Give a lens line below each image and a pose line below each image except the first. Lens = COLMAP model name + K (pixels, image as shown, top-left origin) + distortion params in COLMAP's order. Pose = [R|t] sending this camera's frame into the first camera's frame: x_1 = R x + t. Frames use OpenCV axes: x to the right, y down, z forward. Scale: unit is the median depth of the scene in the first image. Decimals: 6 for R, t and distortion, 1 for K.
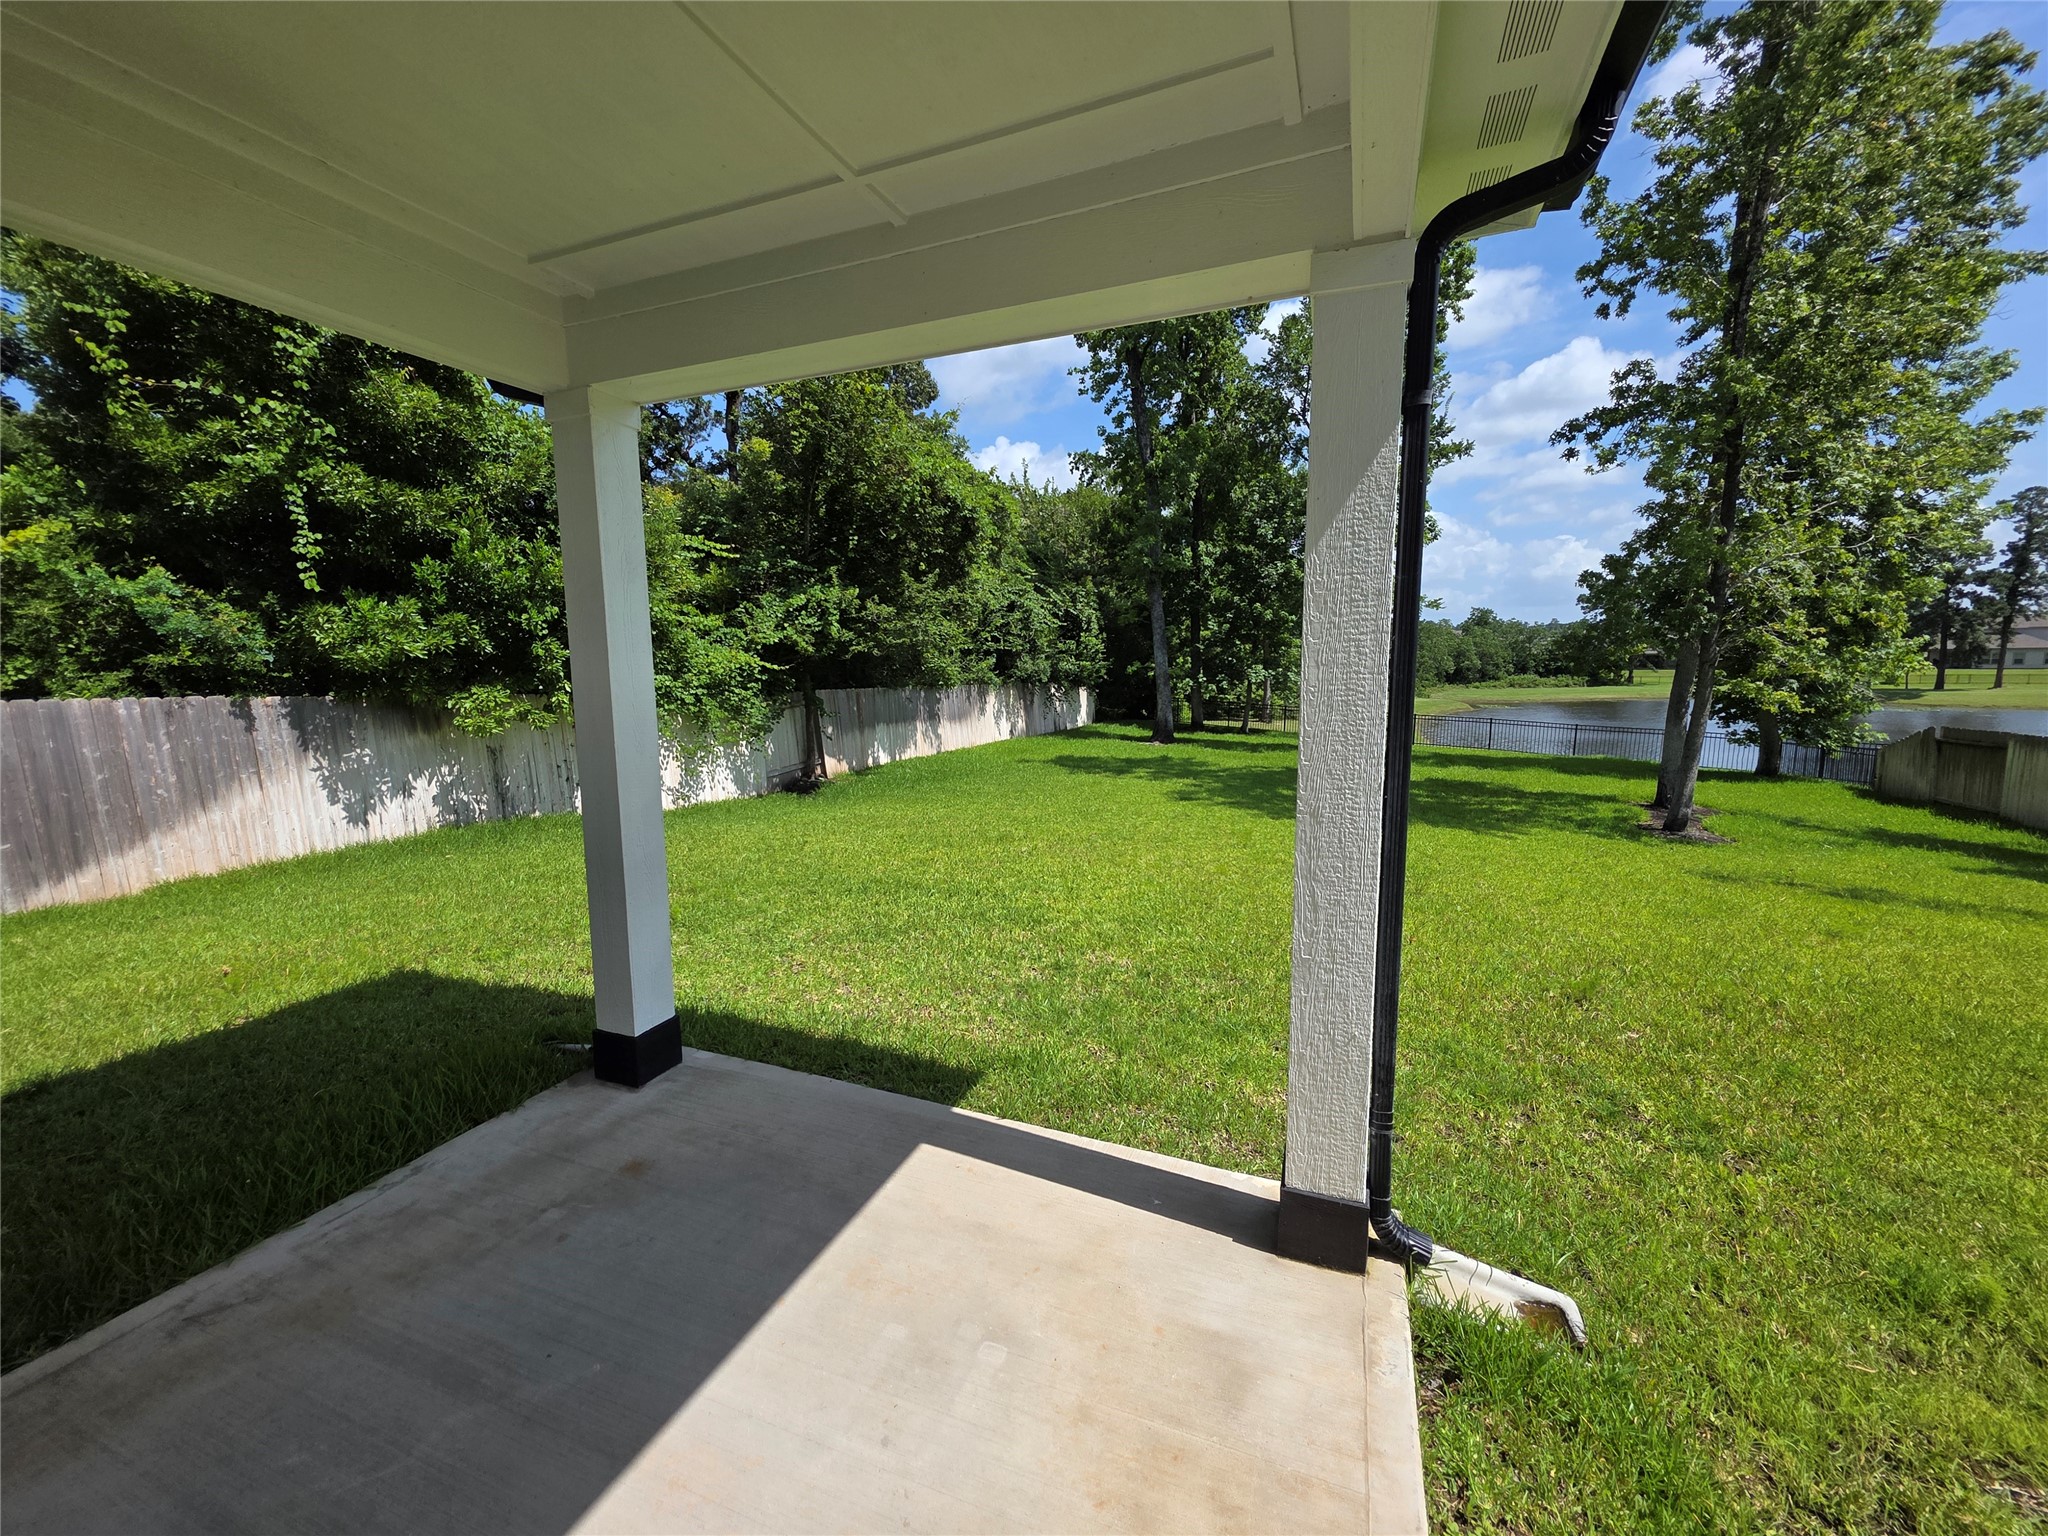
lens RADIAL K [[818.1, 0, 1029.2], [0, 818.1, 768.6], [0, 0, 1]] dist [0.009574, -0.001446]
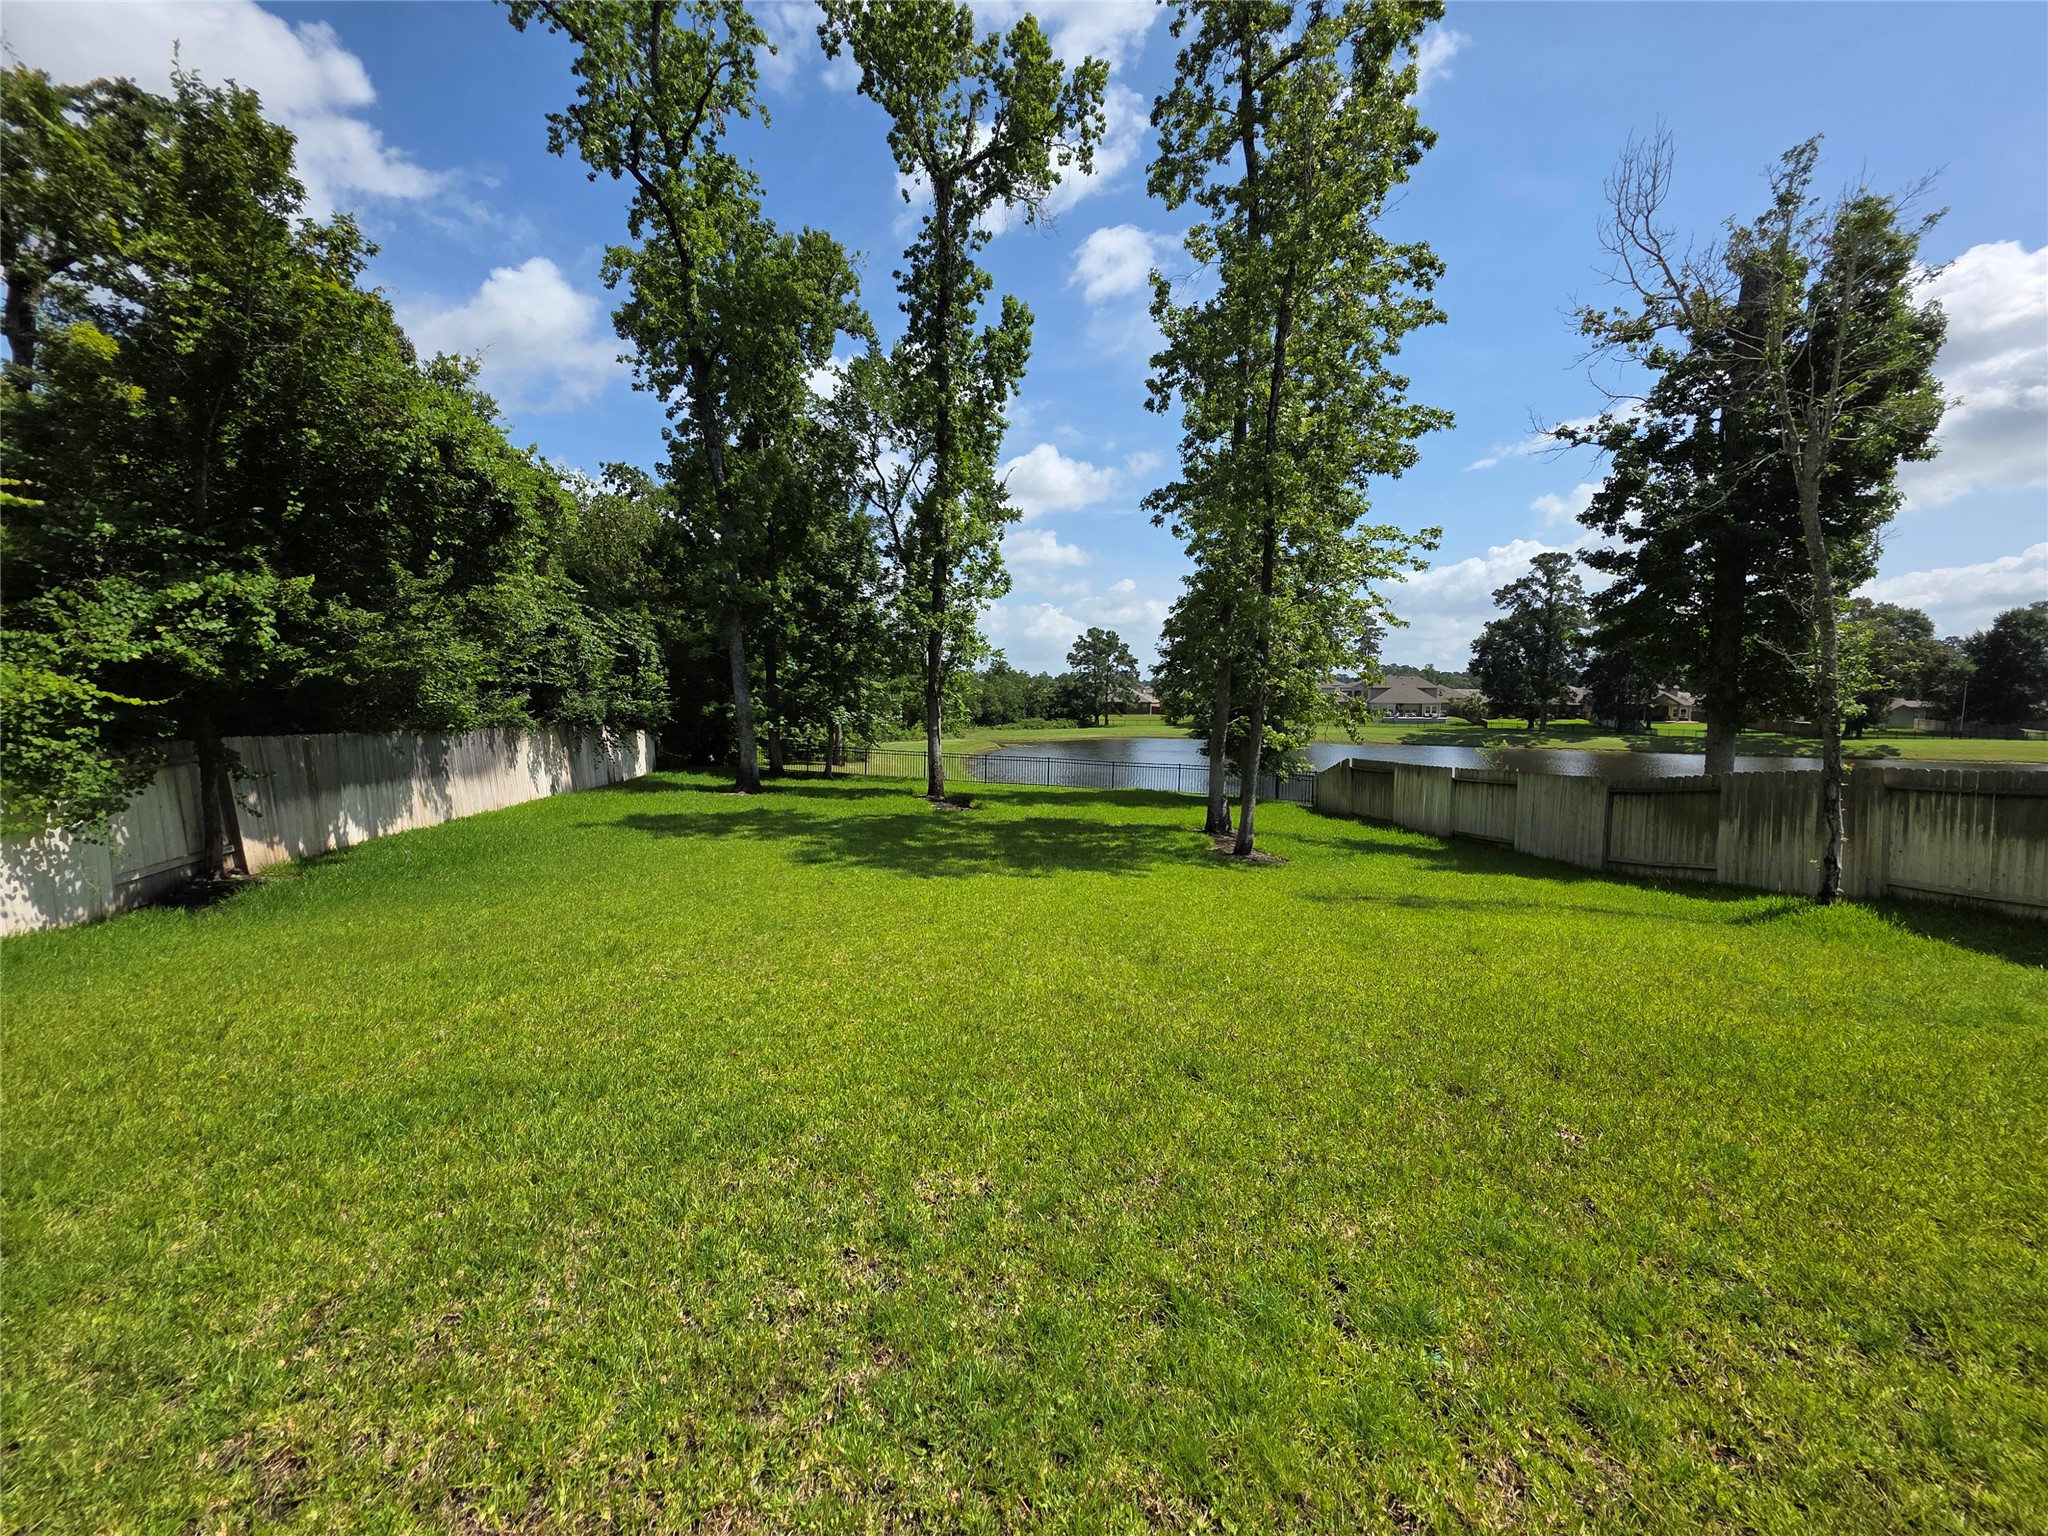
lens RADIAL K [[818.1, 0, 1023.5], [0, 818.1, 765.5], [0, 0, 1]] dist [0.009574, -0.001446]
pose [[0.862194, -0.024677, 0.505977, -0.039150], [0.052451, 0.997793, -0.040713, -0.012379], [-0.503856, 0.061642, 0.861586, 0.109557]]
